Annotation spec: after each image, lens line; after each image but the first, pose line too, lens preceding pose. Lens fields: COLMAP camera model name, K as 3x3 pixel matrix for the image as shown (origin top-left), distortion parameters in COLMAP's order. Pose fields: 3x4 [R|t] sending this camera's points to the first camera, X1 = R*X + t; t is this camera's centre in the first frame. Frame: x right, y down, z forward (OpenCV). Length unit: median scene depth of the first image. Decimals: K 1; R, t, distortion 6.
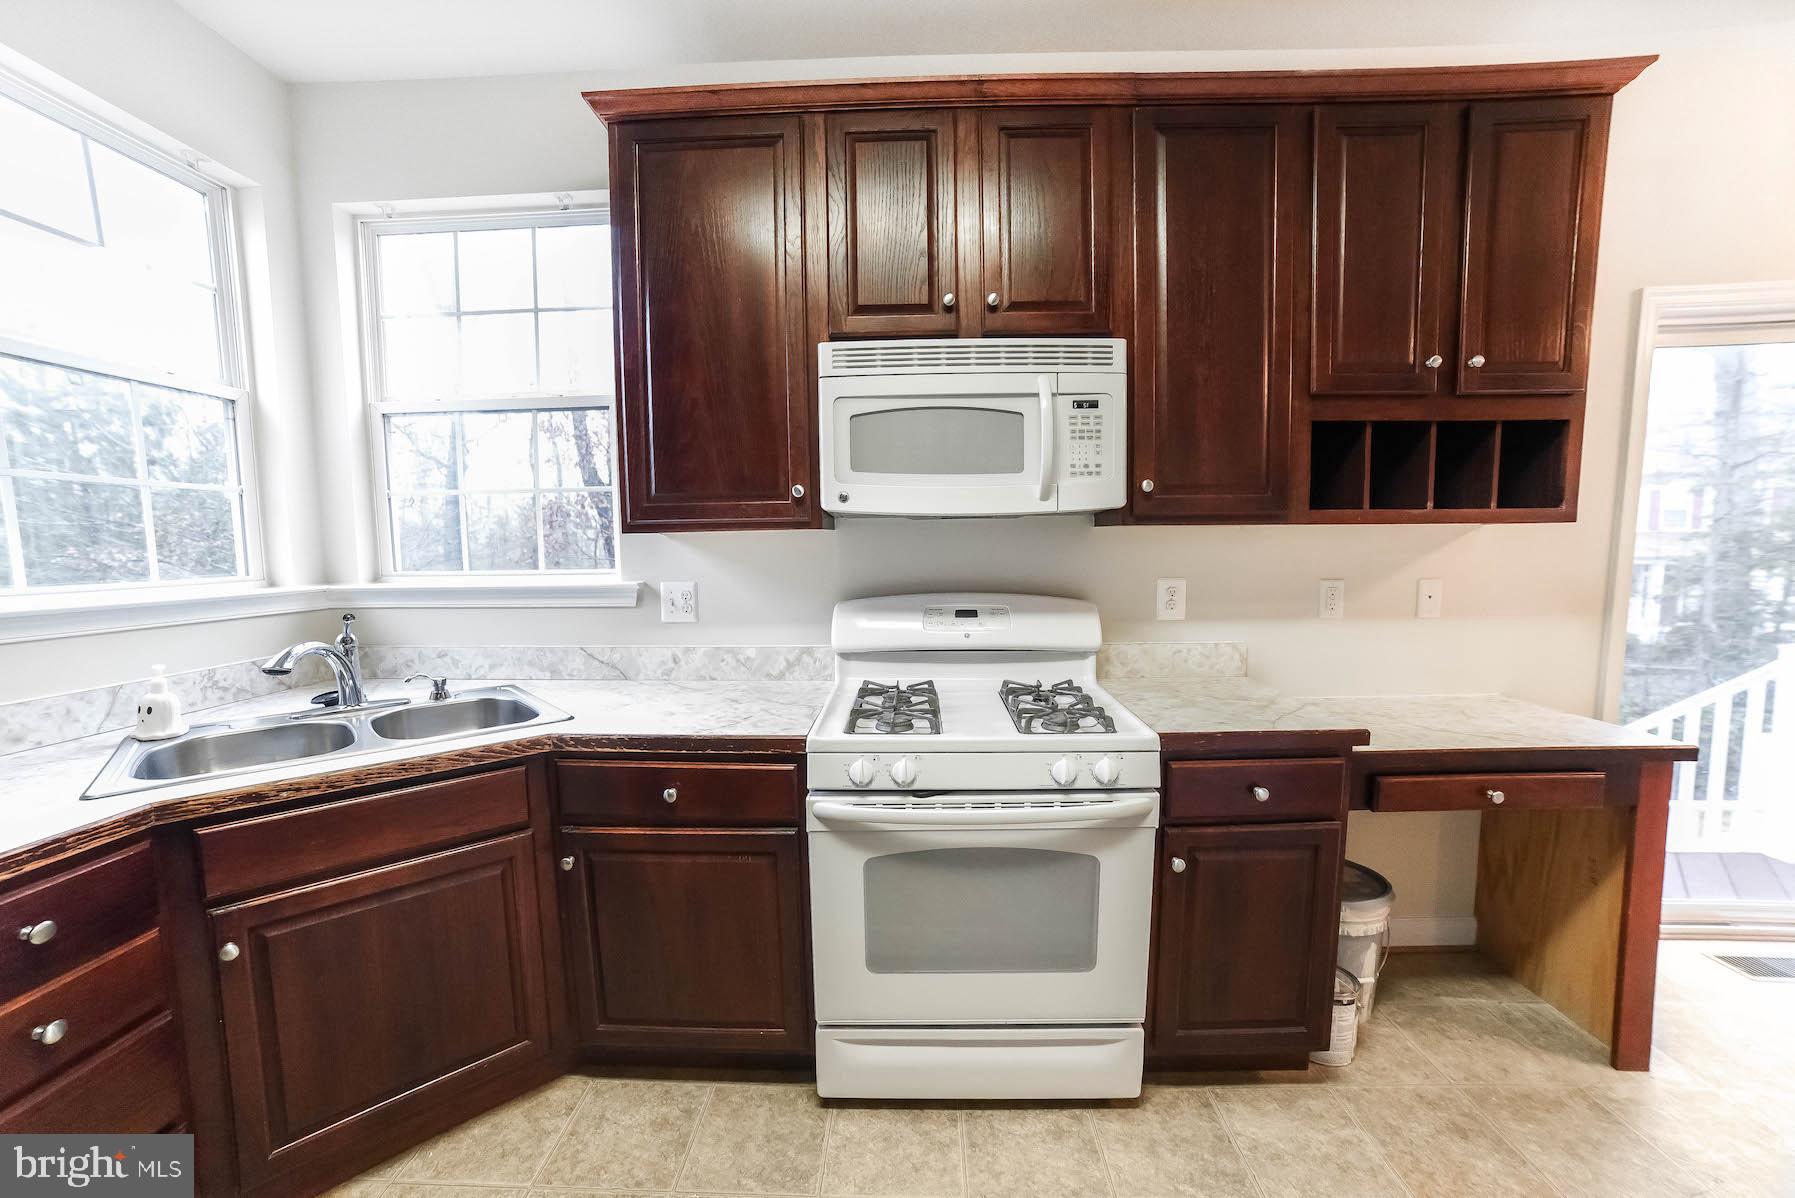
lens RADIAL K [[715.1, 0, 899.1], [0, 715.1, 614.1], [0, 0, 1]] dist [-0.088323, 0.034632]
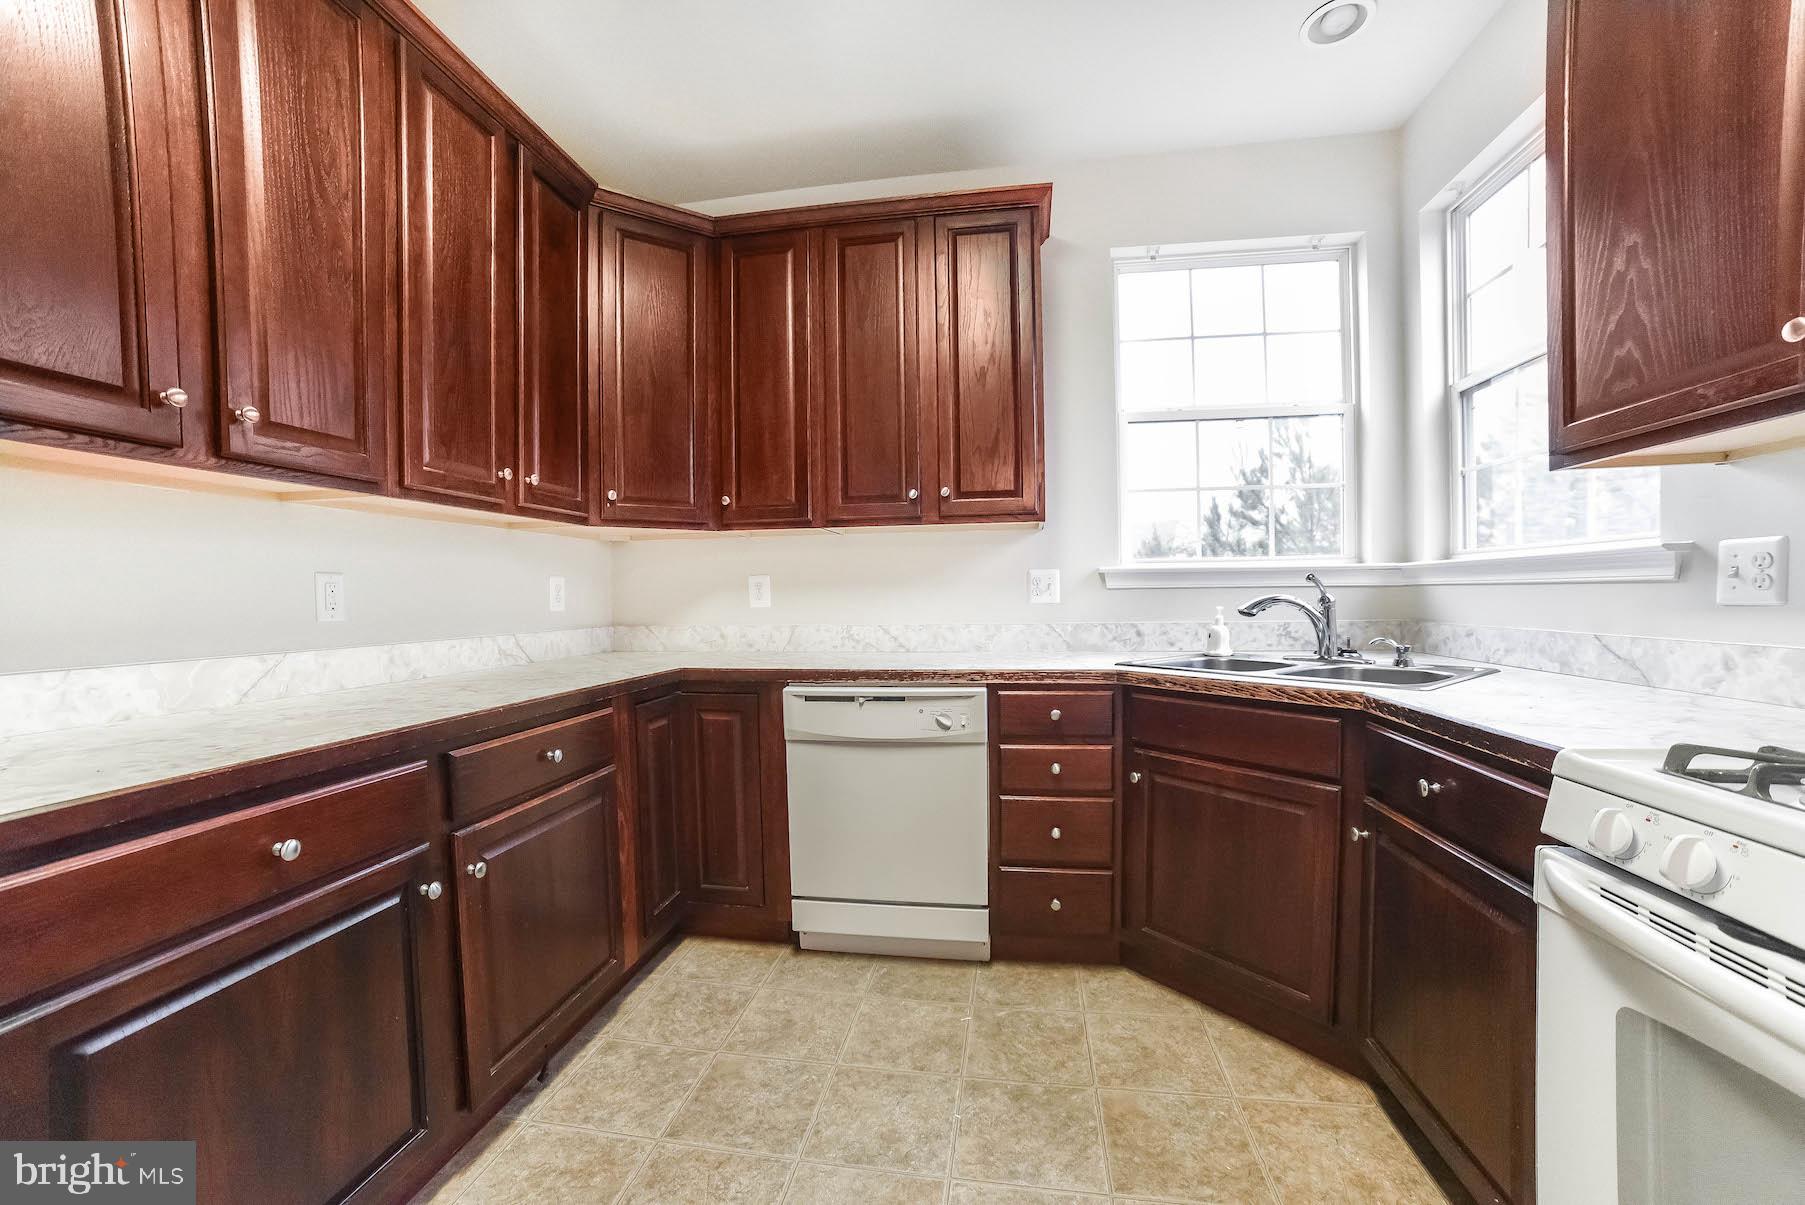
lens RADIAL K [[719.1, 0, 904.1], [0, 719.1, 617.7], [0, 0, 1]] dist [-0.088323, 0.034632]
pose [[-0.127132, 0.041001, -0.991038, 0.427329], [-0.085958, 0.994931, 0.052189, 0.064299], [0.988154, 0.091822, -0.122963, 0.420580]]
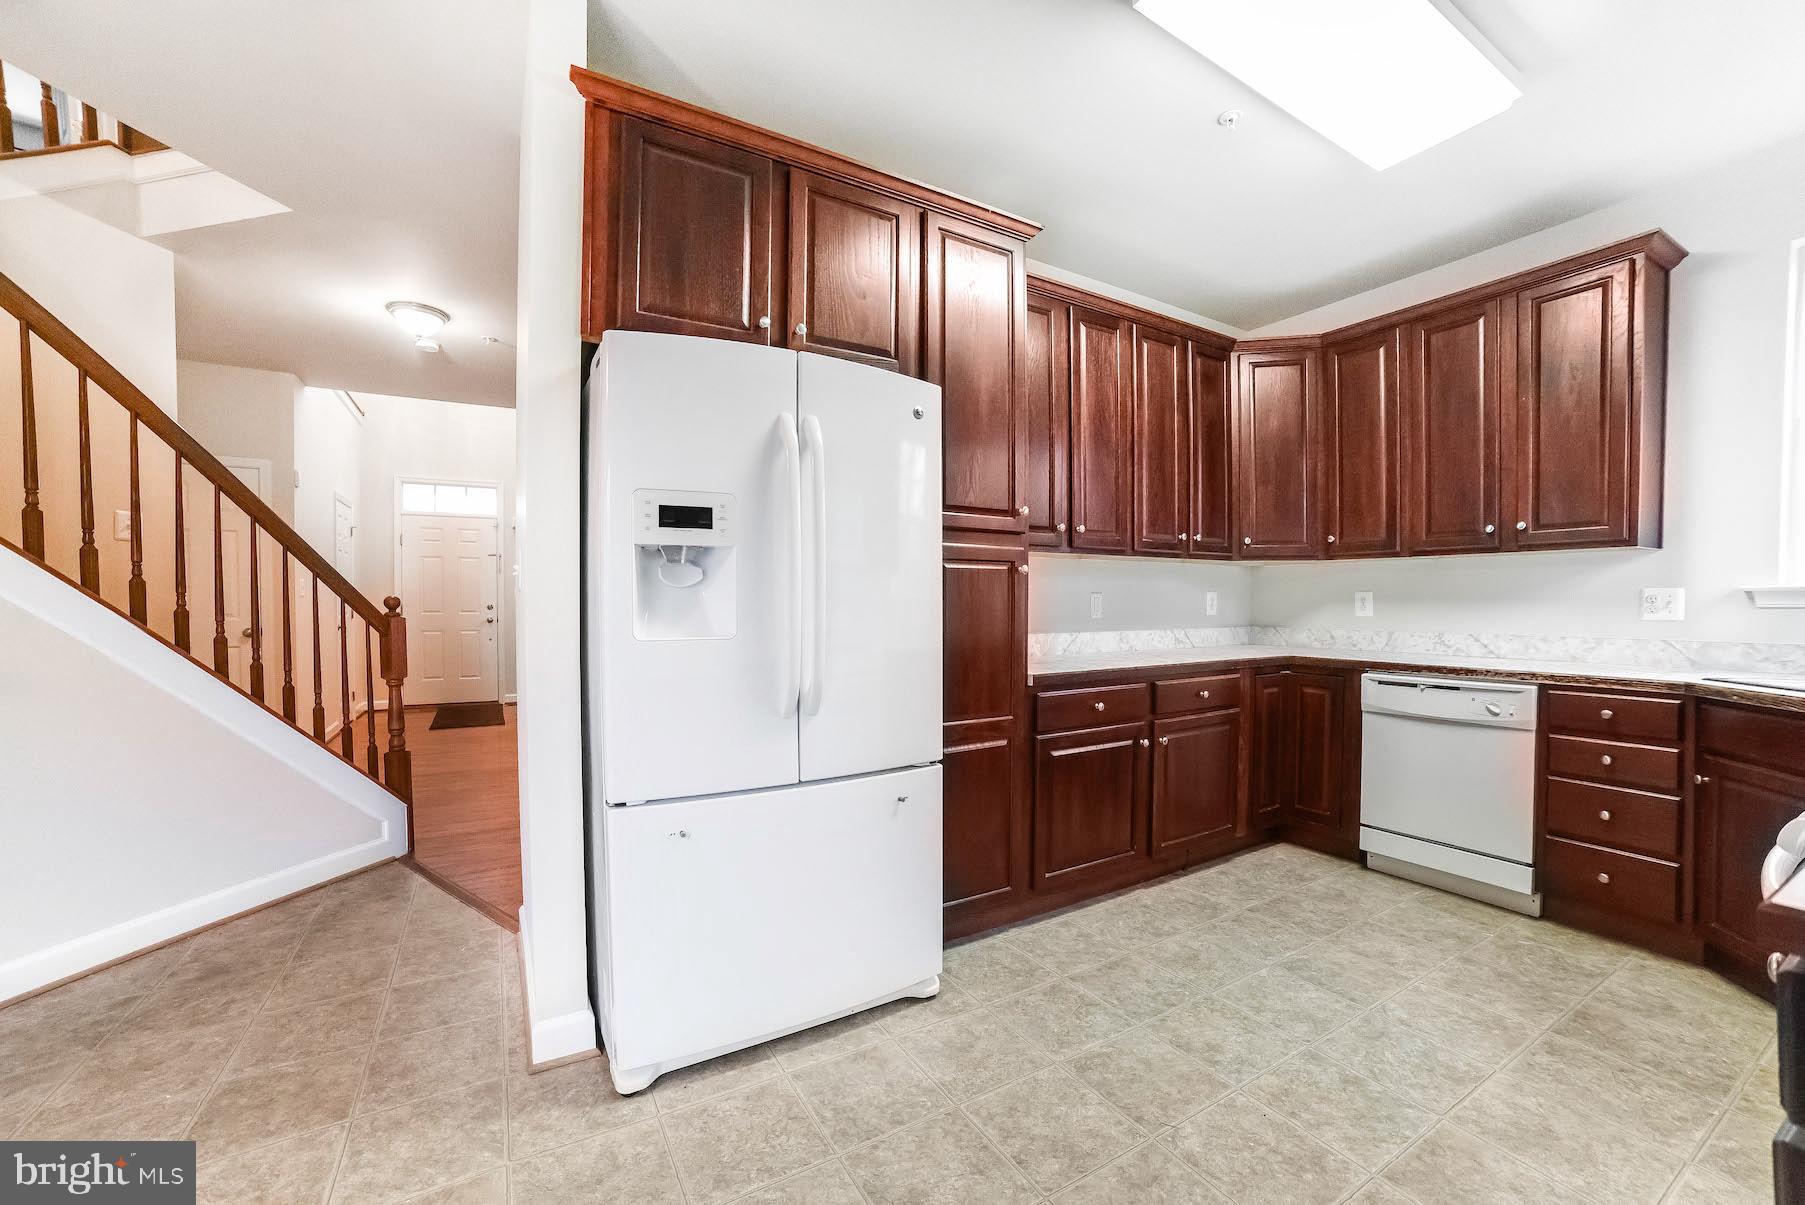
lens RADIAL K [[719.1, 0, 904.1], [0, 719.1, 617.7], [0, 0, 1]] dist [-0.088323, 0.034632]
pose [[-0.842416, 0.020972, -0.538420, 1.147194], [-0.046736, 0.992633, 0.111788, -0.013292], [0.536797, 0.119335, -0.835229, 0.916668]]
